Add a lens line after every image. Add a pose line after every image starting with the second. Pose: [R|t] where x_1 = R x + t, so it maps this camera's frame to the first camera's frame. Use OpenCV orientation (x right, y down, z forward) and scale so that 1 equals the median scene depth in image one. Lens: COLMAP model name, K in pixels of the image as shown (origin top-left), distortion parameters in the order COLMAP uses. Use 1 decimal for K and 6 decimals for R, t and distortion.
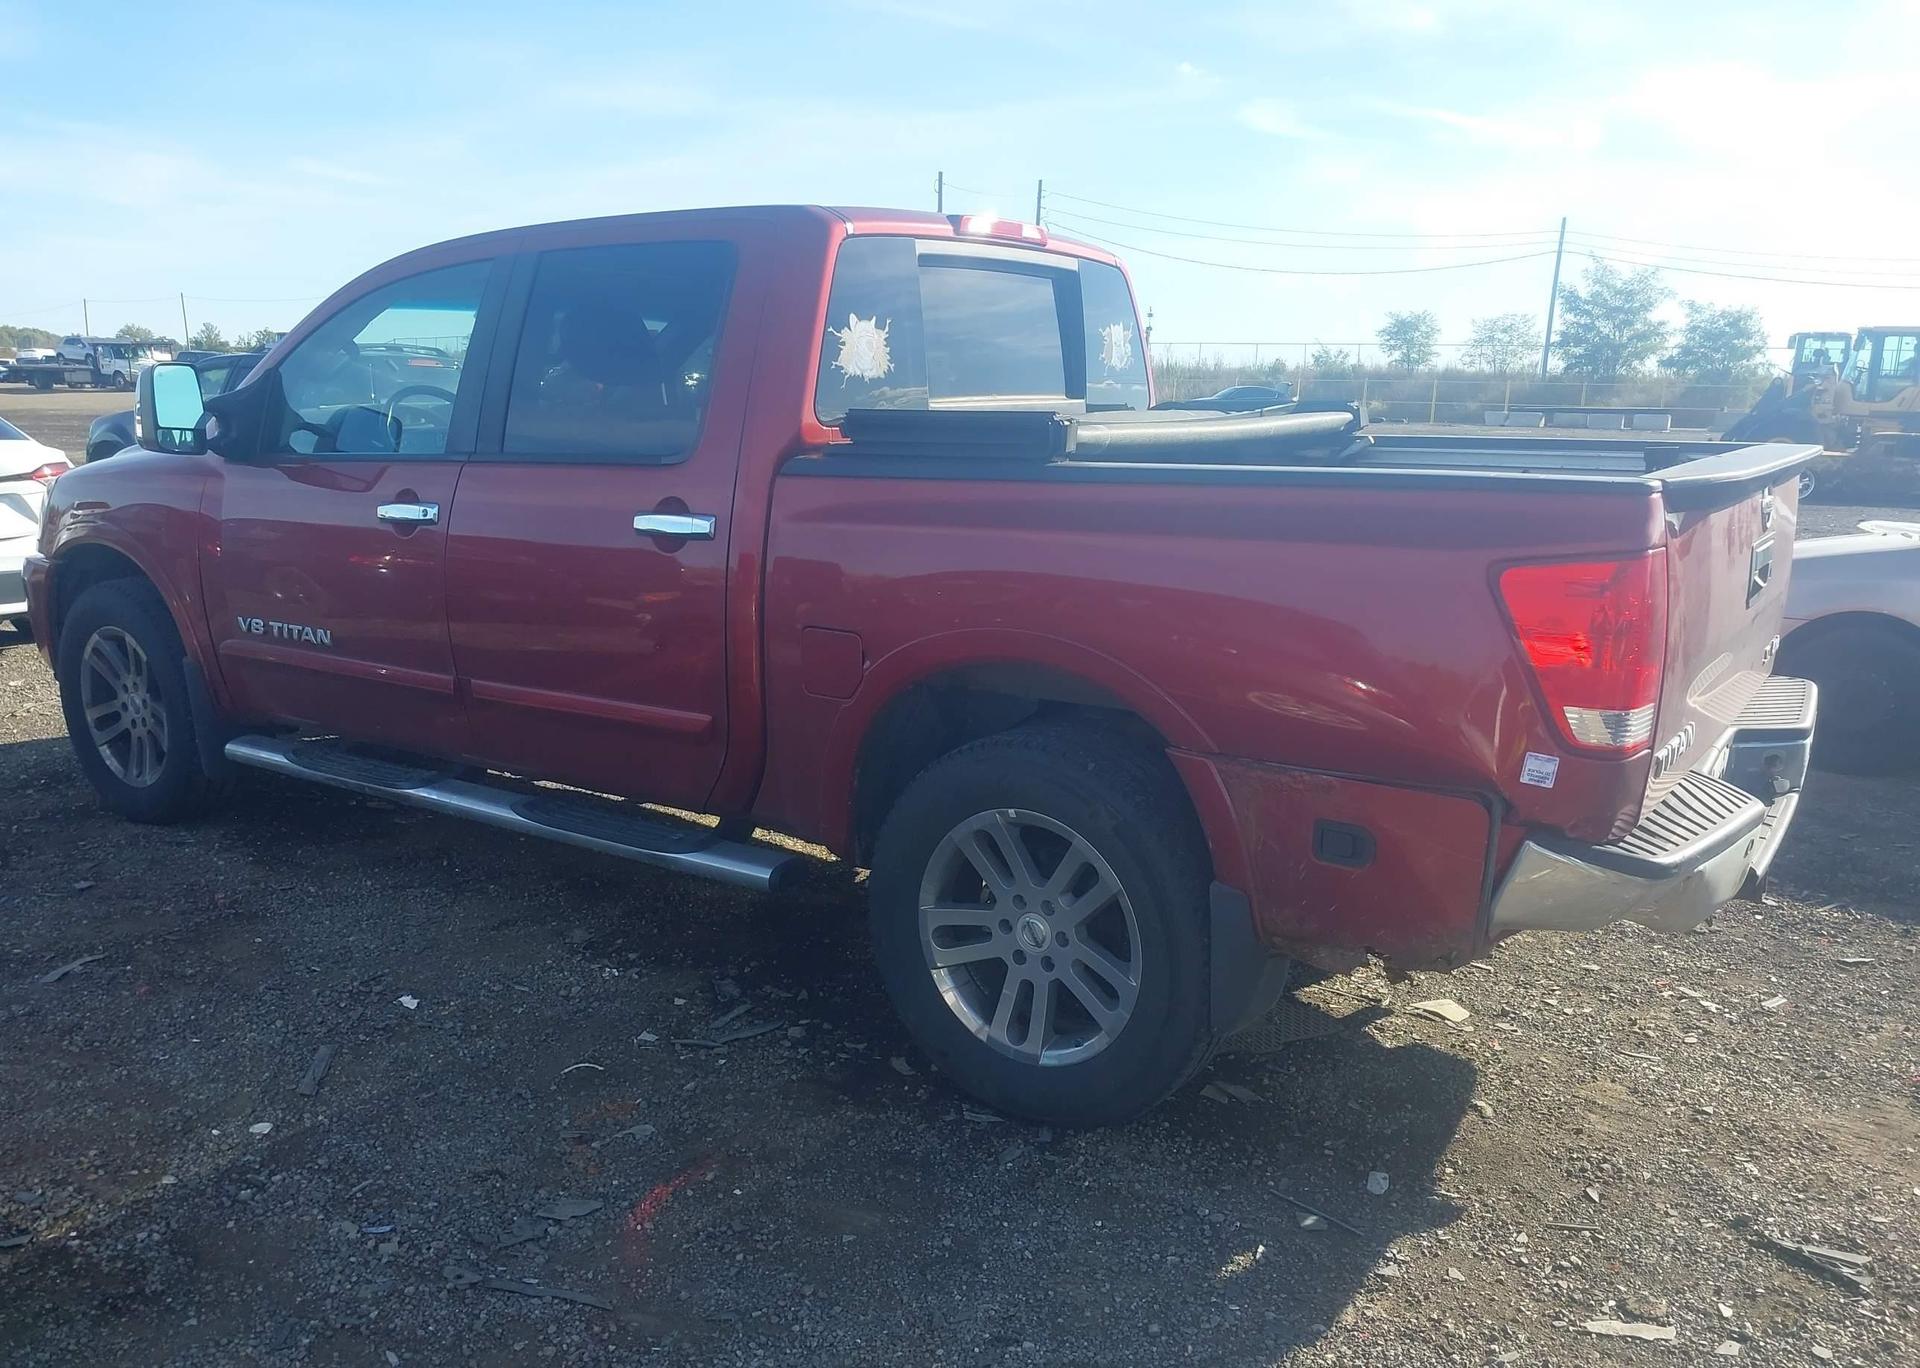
lens RADIAL K [[1499.0, 0, 956.0], [0, 1499.0, 688.8], [0, 0, 1]] dist [0.036090, -0.048045]
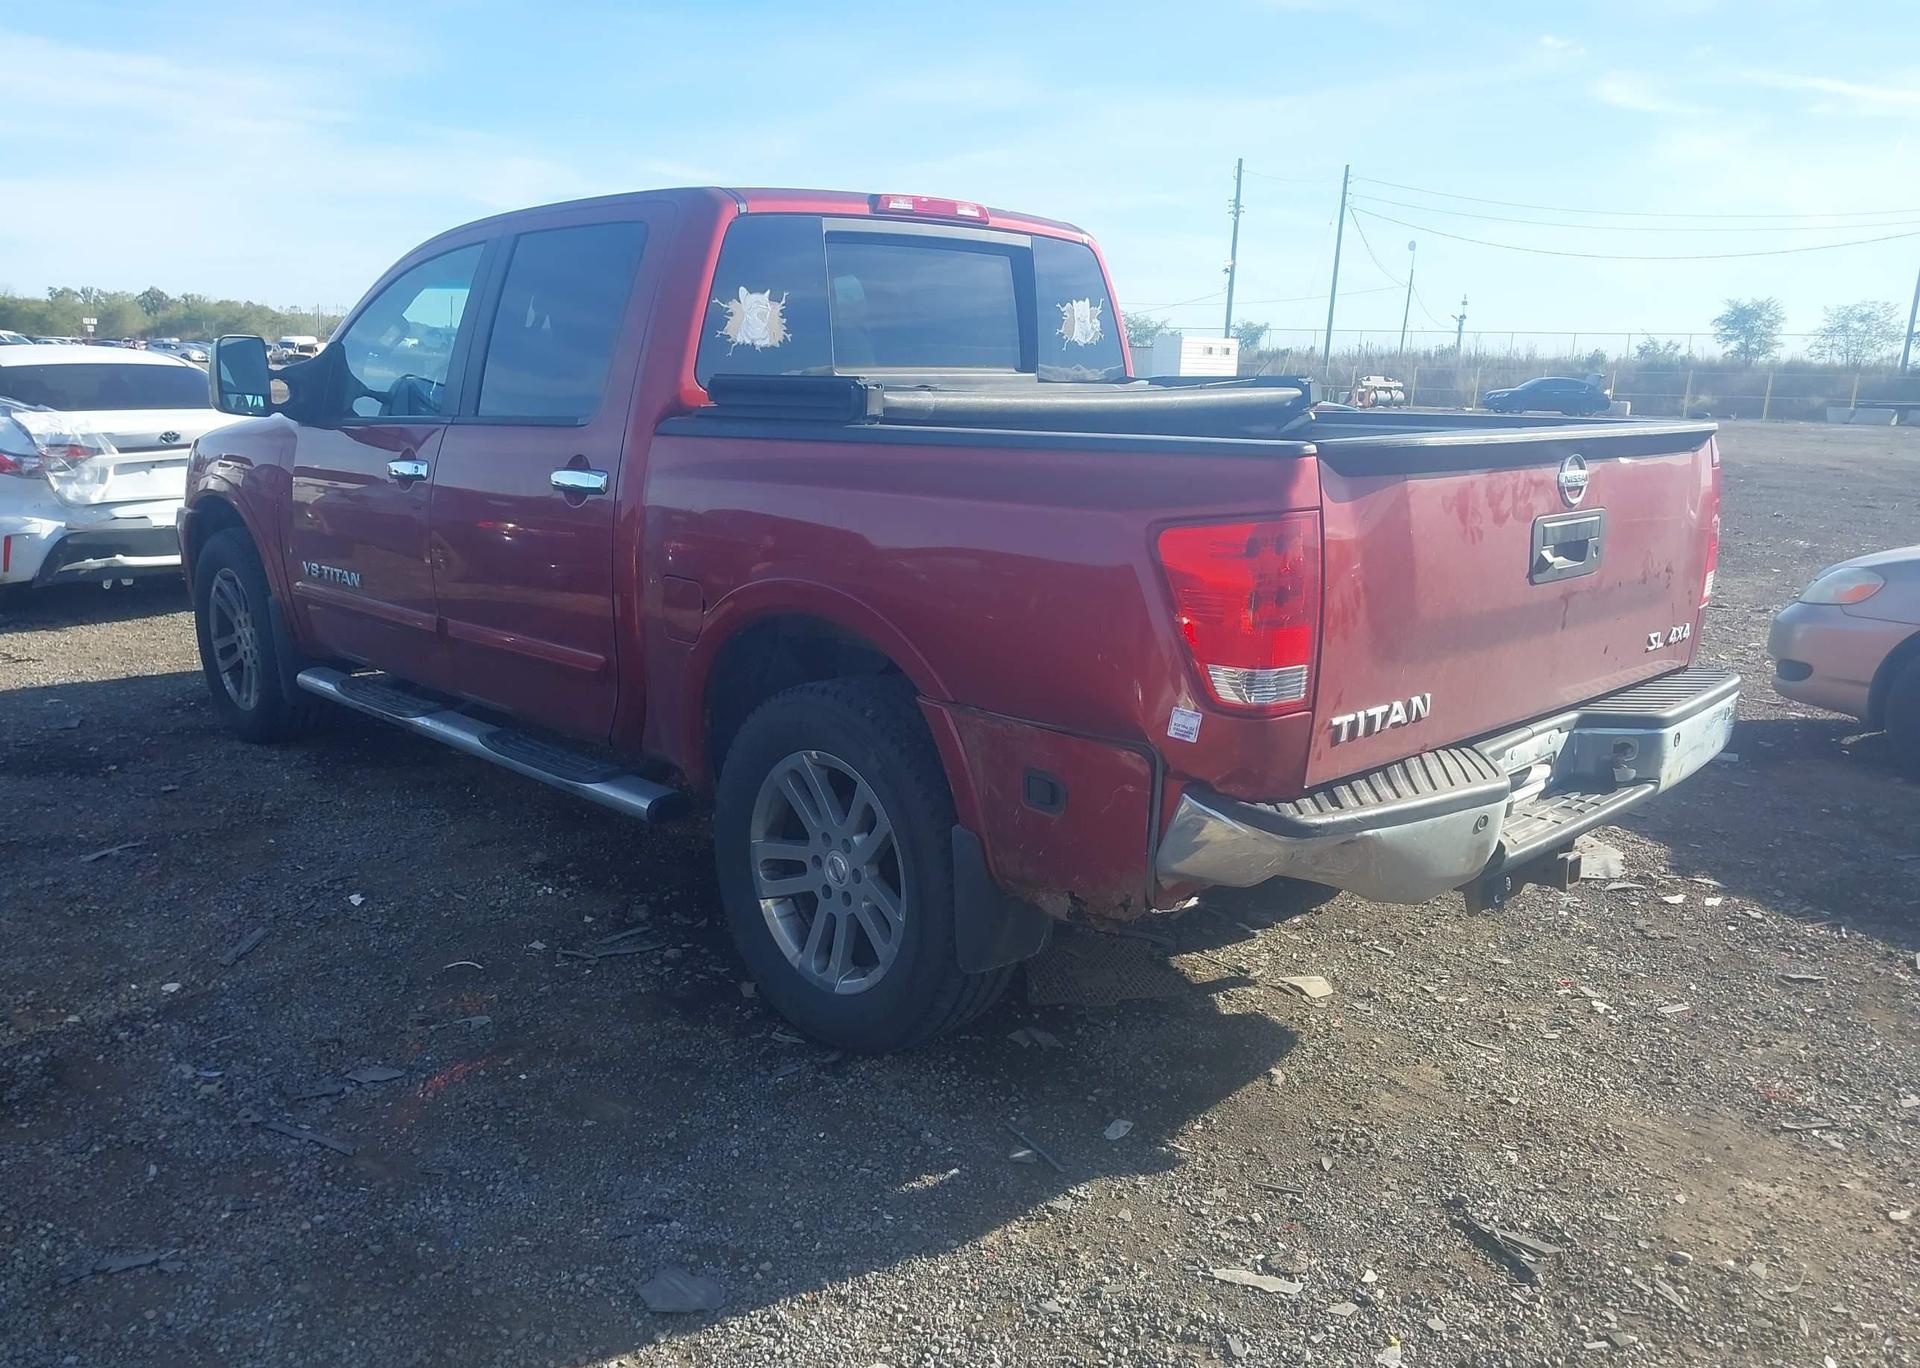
lens RADIAL K [[1499.0, 0, 958.3], [0, 1499.0, 683.9], [0, 0, 1]] dist [0.036090, -0.048045]
pose [[0.980391, 0.046534, -0.191489, 0.301825], [-0.045947, 0.998916, 0.007506, 0.018121], [0.191630, 0.001440, 0.981466, -0.023324]]
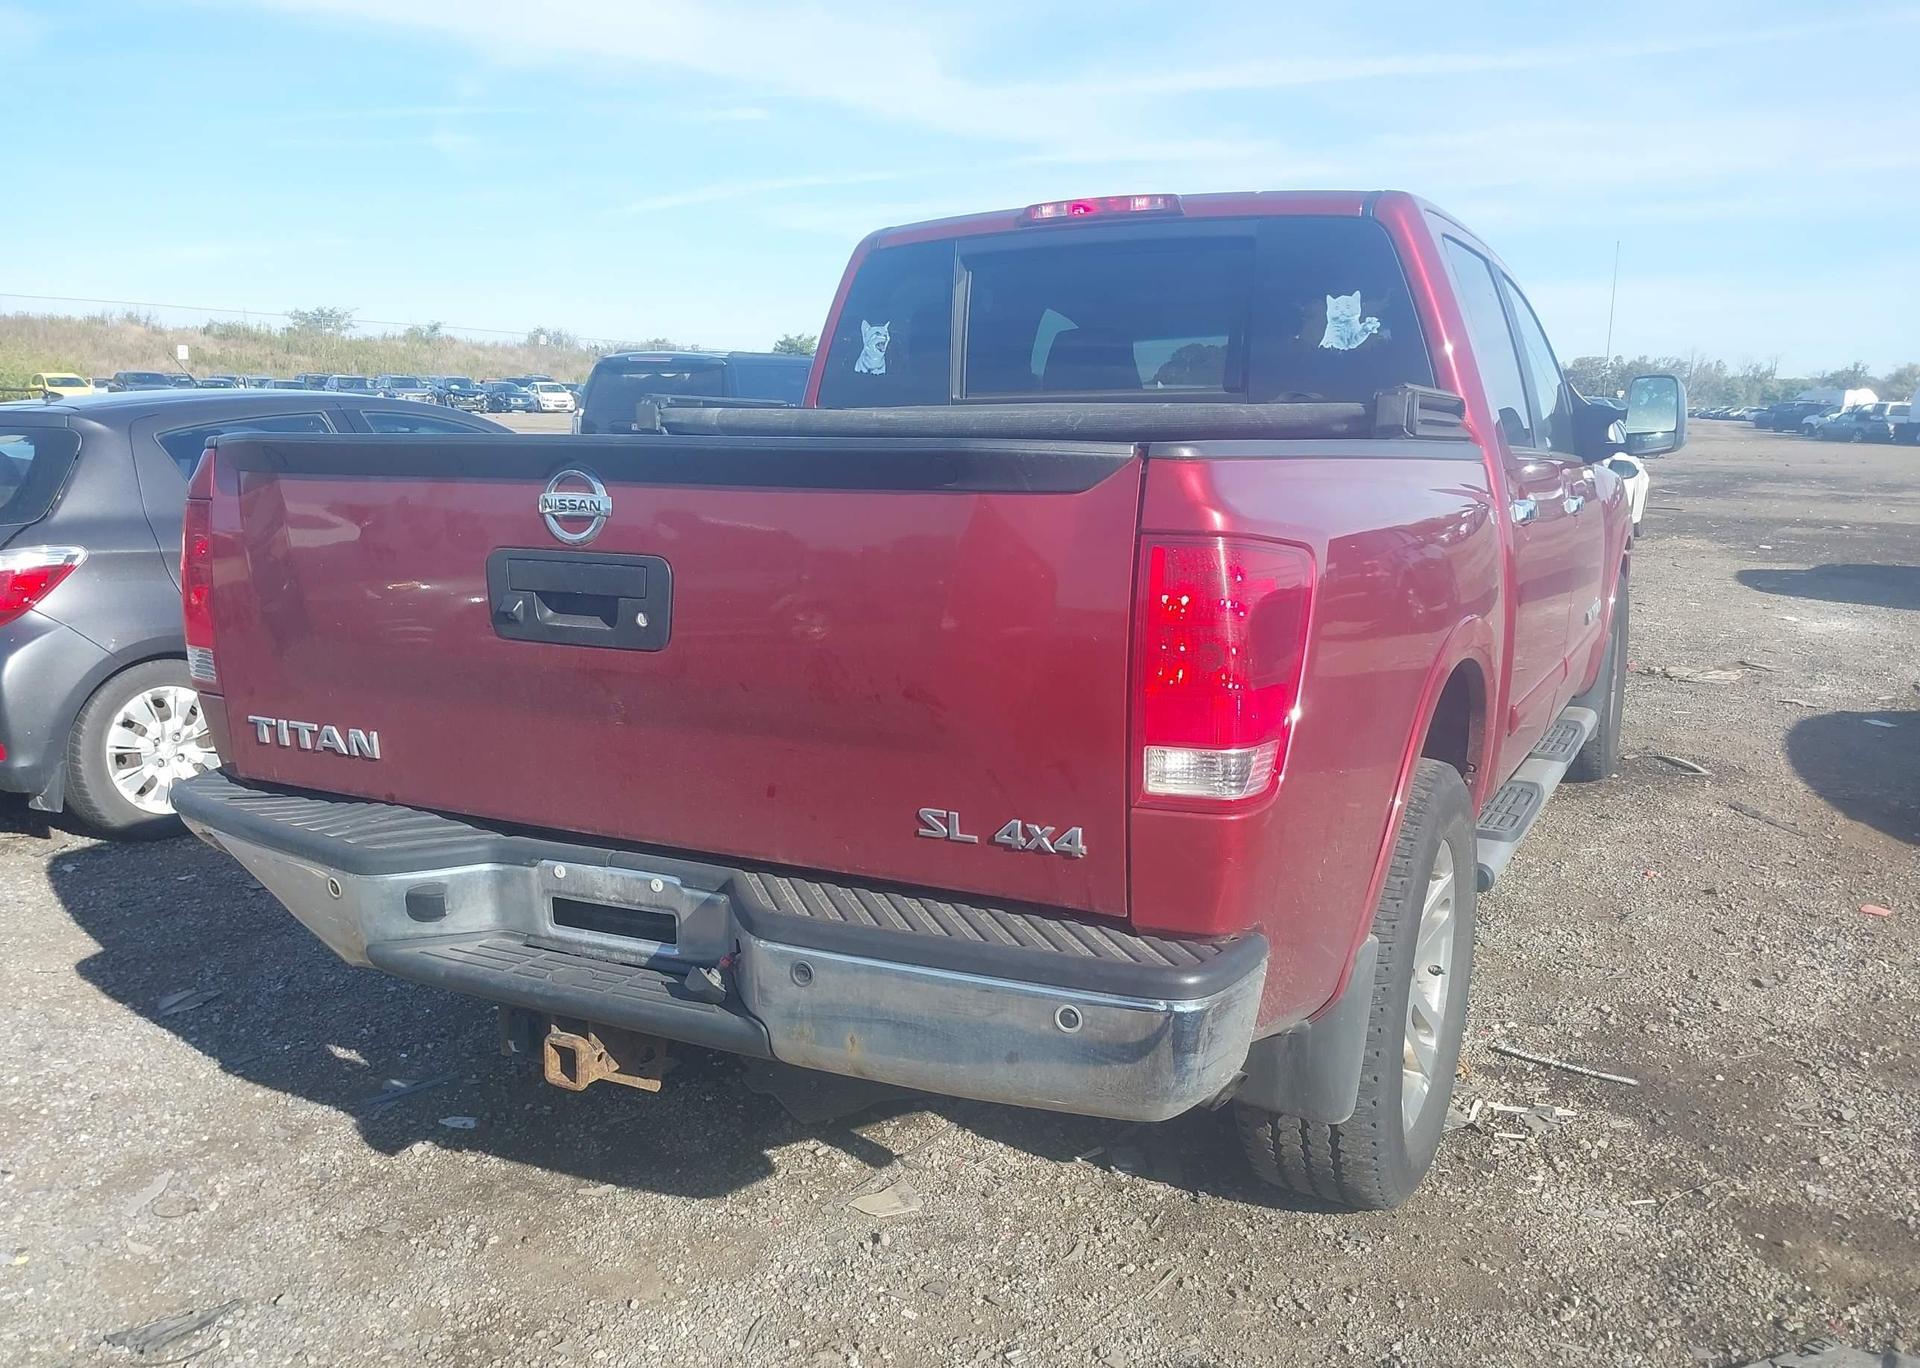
lens RADIAL K [[1499.0, 0, 964.3], [0, 1499.0, 685.6], [0, 0, 1]] dist [0.036090, -0.048045]
pose [[0.119295, 0.160947, -0.979727, 1.100781], [-0.201088, 0.970240, 0.134903, -0.150902], [0.972282, 0.180918, 0.148109, 0.960215]]
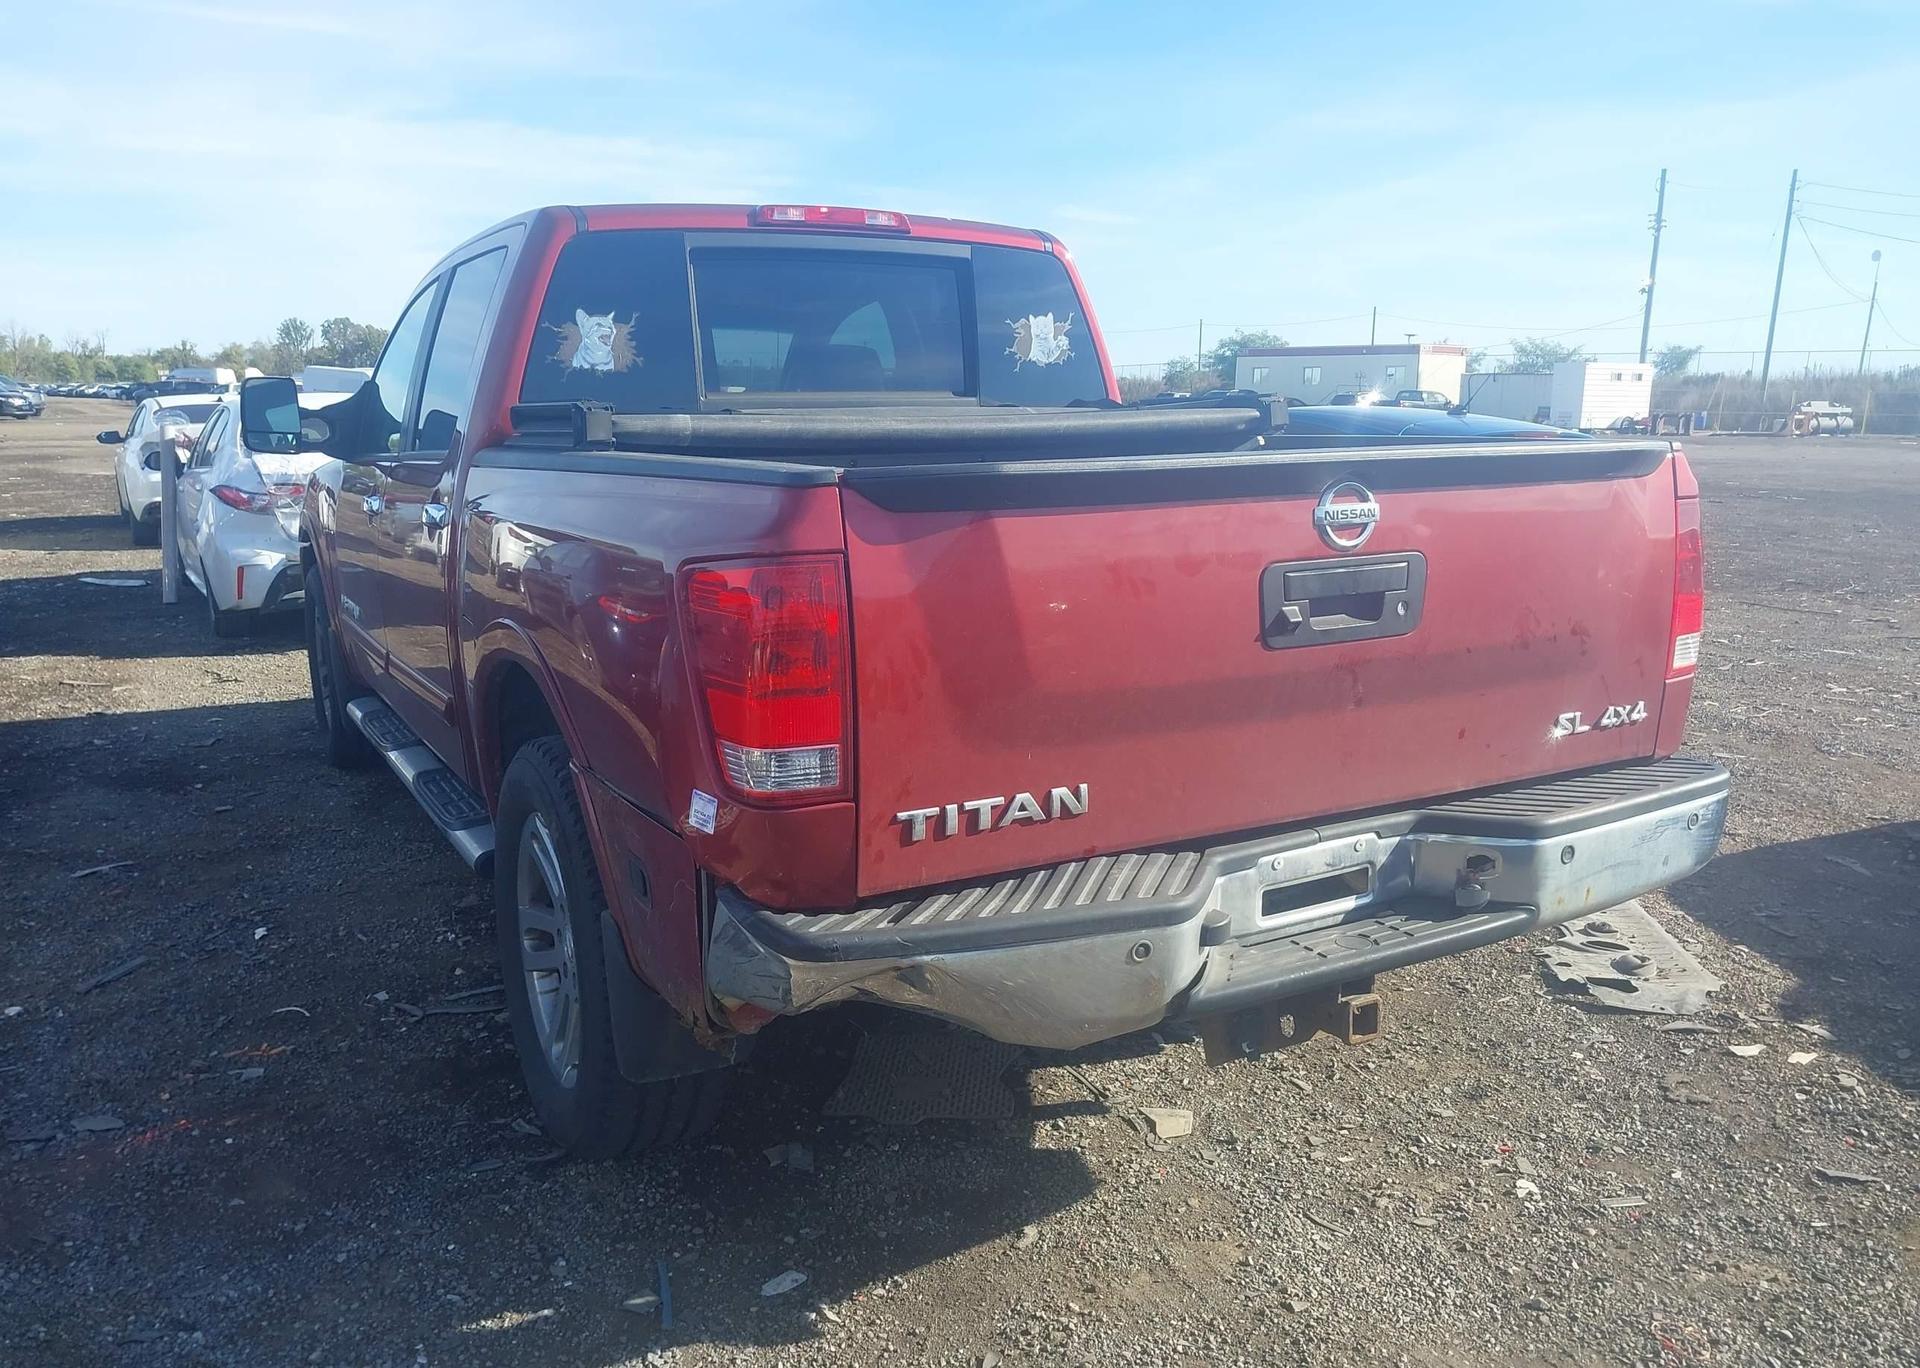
lens RADIAL K [[1499.0, 0, 960.5], [0, 1499.0, 682.5], [0, 0, 1]] dist [0.036090, -0.048045]
pose [[0.897568, 0.069426, -0.435375, 0.615762], [-0.077864, 0.996963, -0.001545, -0.019479], [0.433945, 0.035286, 0.900248, 0.214783]]
